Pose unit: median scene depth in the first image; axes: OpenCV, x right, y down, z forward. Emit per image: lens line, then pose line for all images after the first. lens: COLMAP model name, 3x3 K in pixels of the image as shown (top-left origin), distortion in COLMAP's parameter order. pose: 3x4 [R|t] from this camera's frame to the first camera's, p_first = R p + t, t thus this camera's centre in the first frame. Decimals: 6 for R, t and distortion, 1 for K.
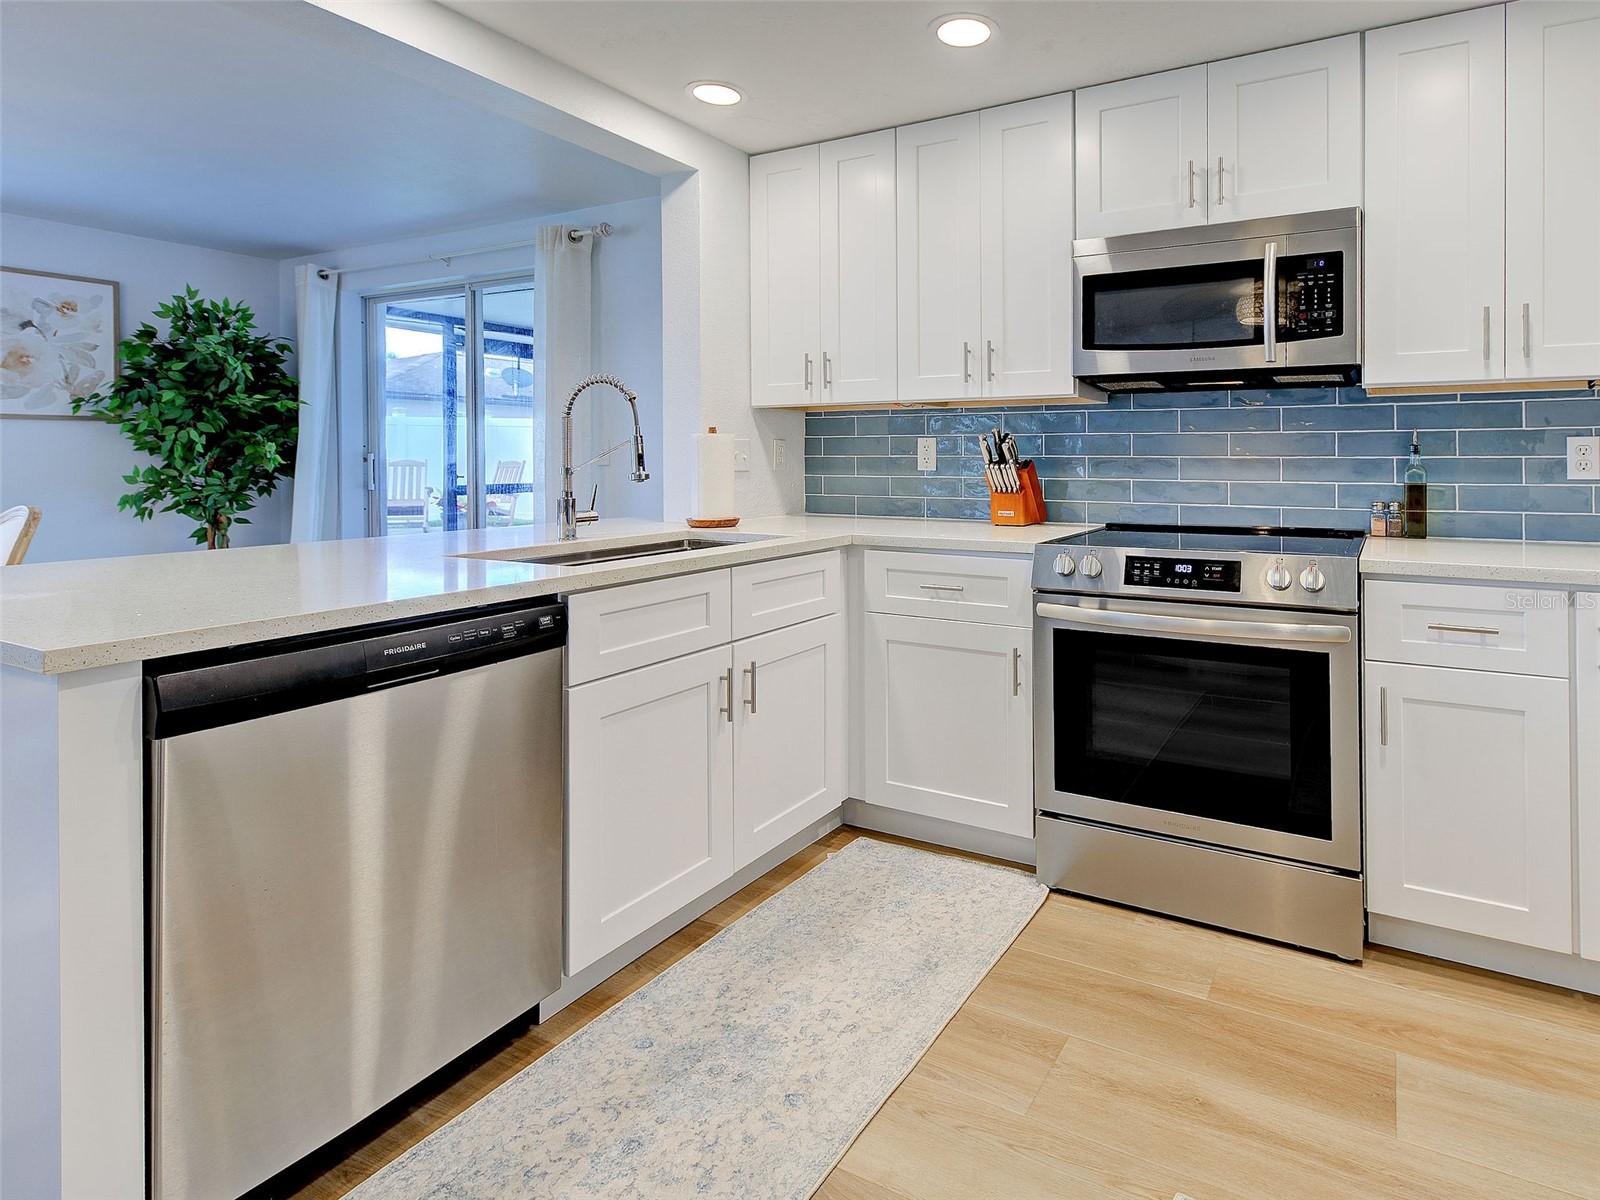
lens RADIAL K [[843.3, 0, 973.5], [0, 843.3, 459.9], [0, 0, 1]] dist [0.004532, 0.000185]
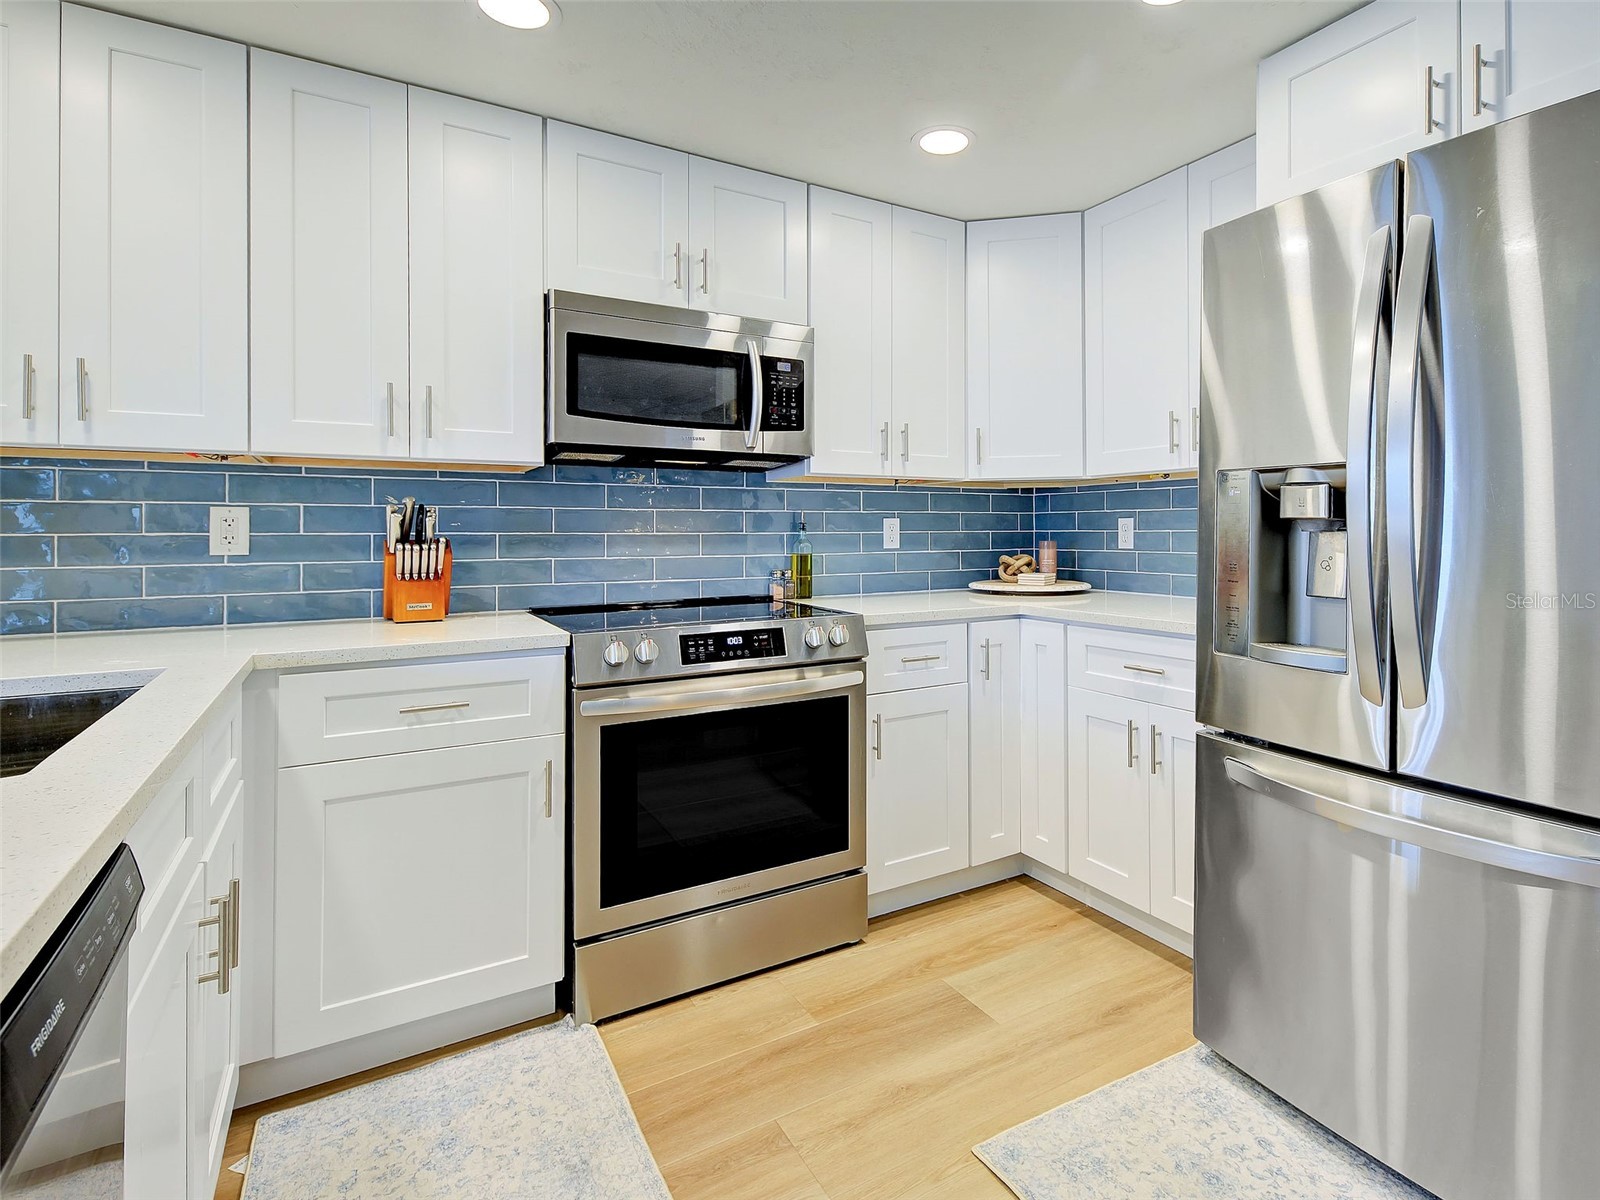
lens RADIAL K [[829.4, 0, 878.3], [0, 829.4, 524.5], [0, 0, 1]] dist [0.001514, 0.000424]
pose [[0.526461, 0.005119, 0.850184, -0.517633], [0.005670, 0.999938, -0.009532, -0.003811], [-0.850181, 0.009839, 0.526399, 0.301529]]
